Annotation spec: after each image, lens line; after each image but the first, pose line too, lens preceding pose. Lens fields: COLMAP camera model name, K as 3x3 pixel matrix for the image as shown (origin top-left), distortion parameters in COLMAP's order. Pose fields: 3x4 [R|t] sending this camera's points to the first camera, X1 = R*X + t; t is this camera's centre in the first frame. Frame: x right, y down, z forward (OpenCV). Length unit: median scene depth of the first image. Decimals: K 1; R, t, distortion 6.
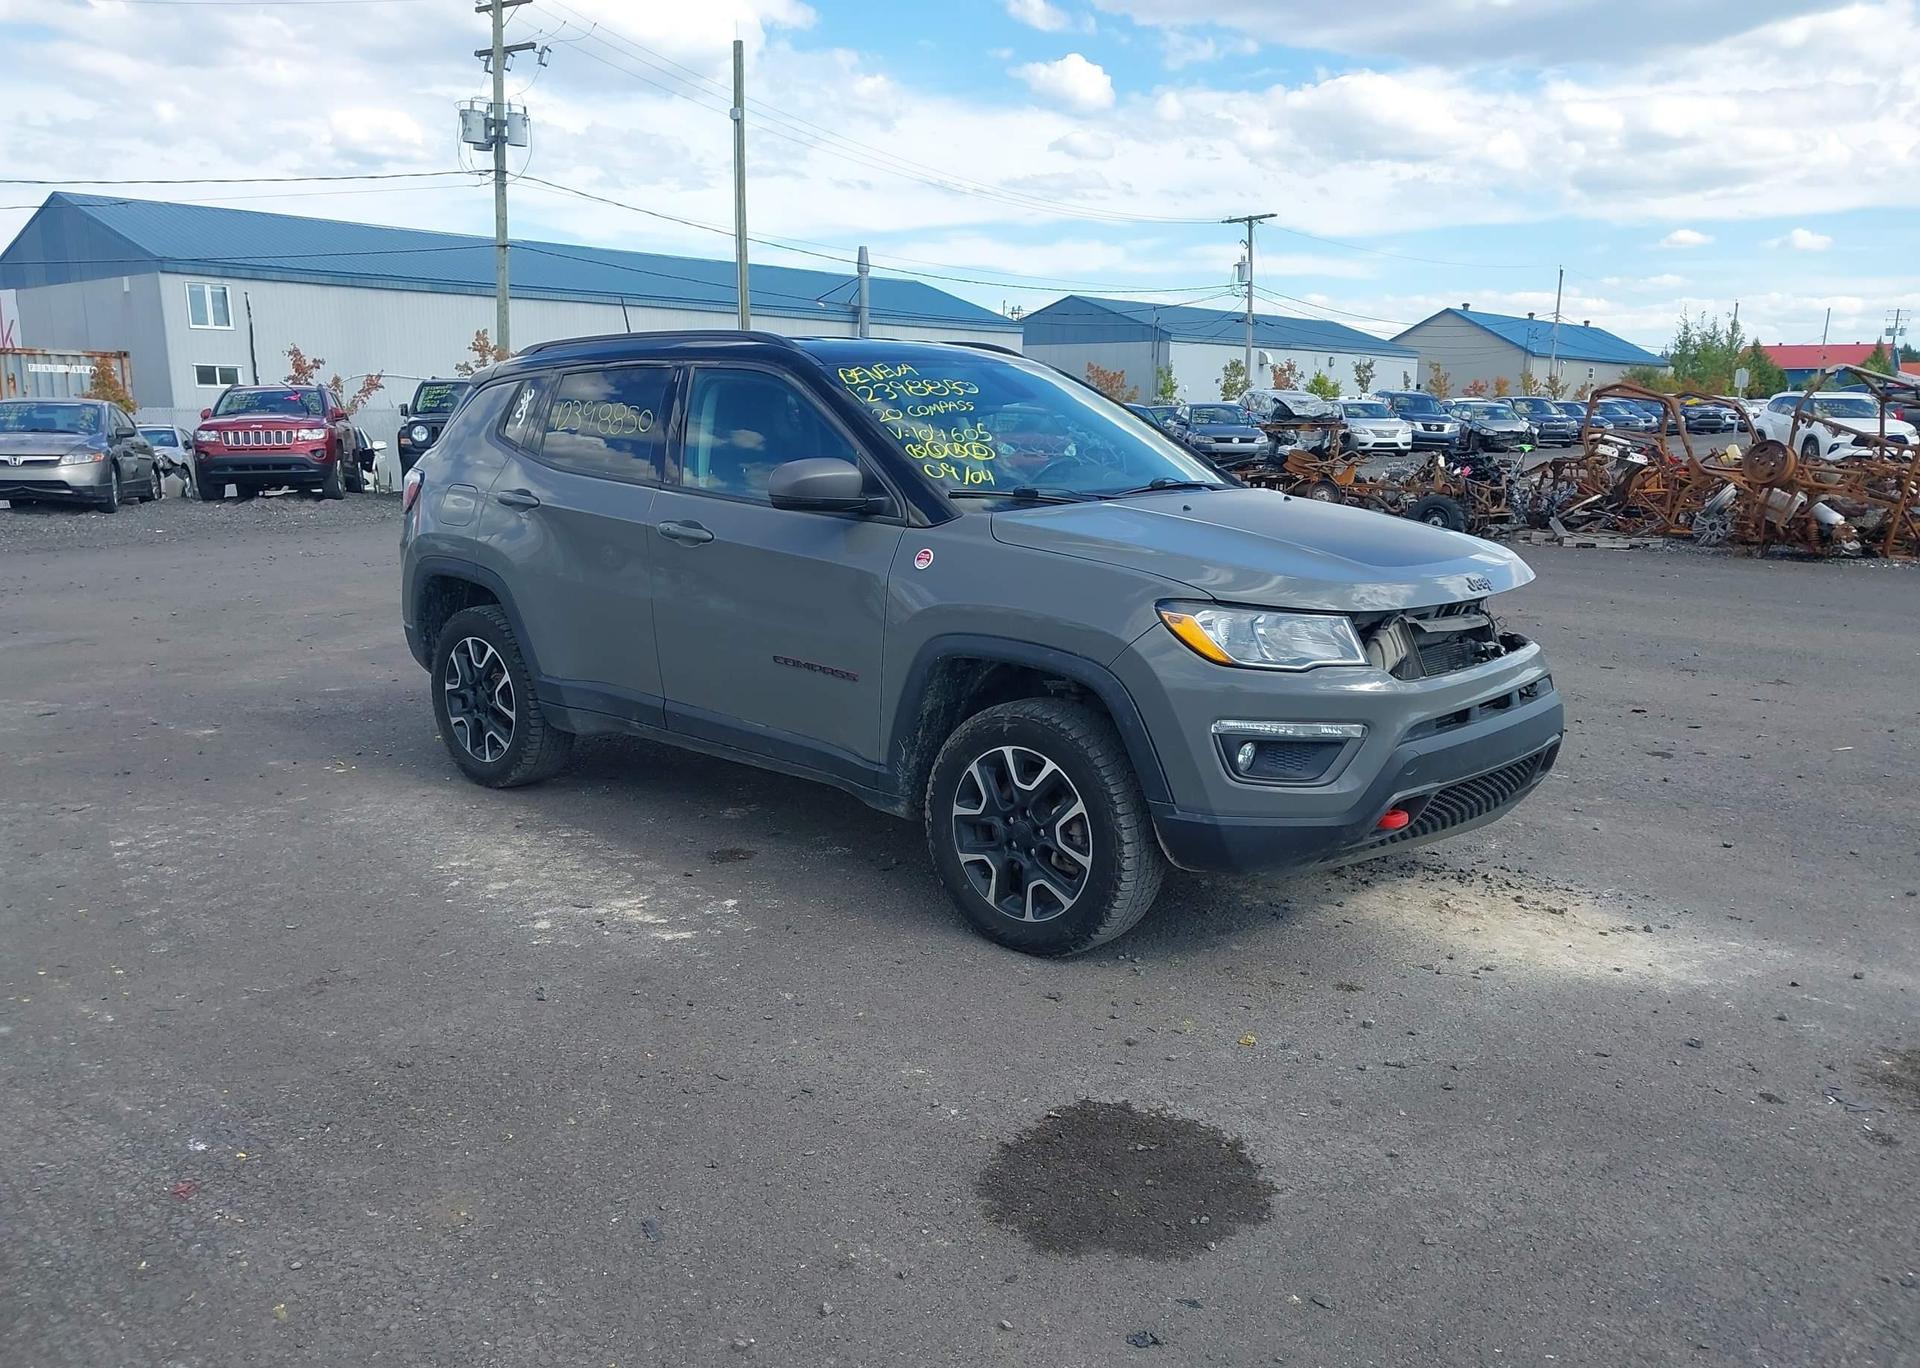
lens RADIAL K [[1568.9, 0, 960.0], [0, 1568.9, 684.0], [0, 0, 1]] dist [0.045007, -0.002581]
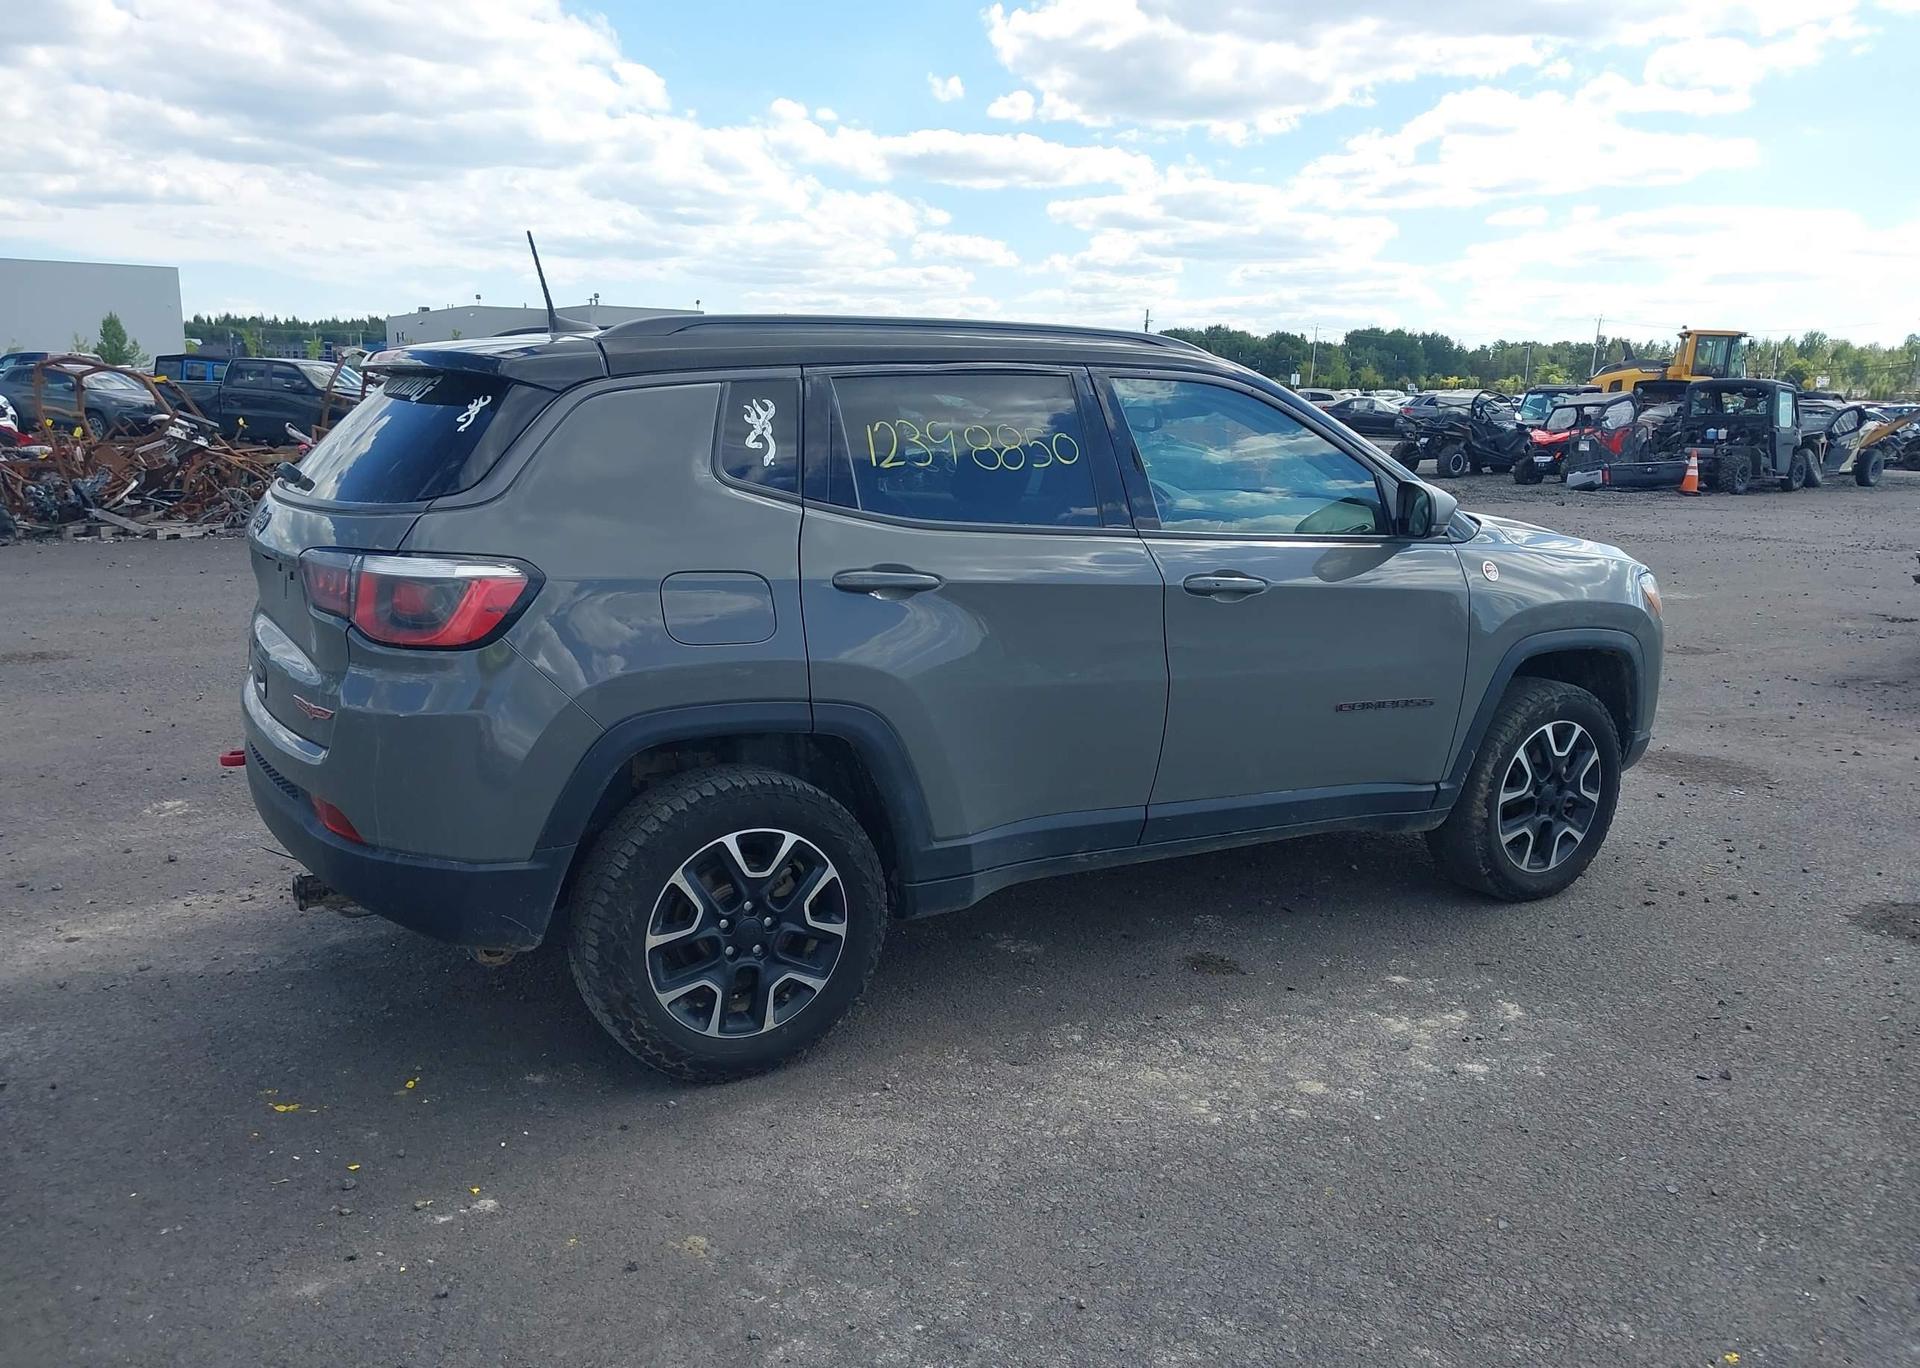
lens RADIAL K [[1516.5, 0, 946.8], [0, 1516.5, 745.3], [0, 0, 1]] dist [0.028221, -0.020448]
pose [[0.289236, -0.215665, 0.932647, -0.716223], [0.150499, 0.972419, 0.178189, -0.132108], [-0.945353, 0.088823, 0.313716, 0.678424]]
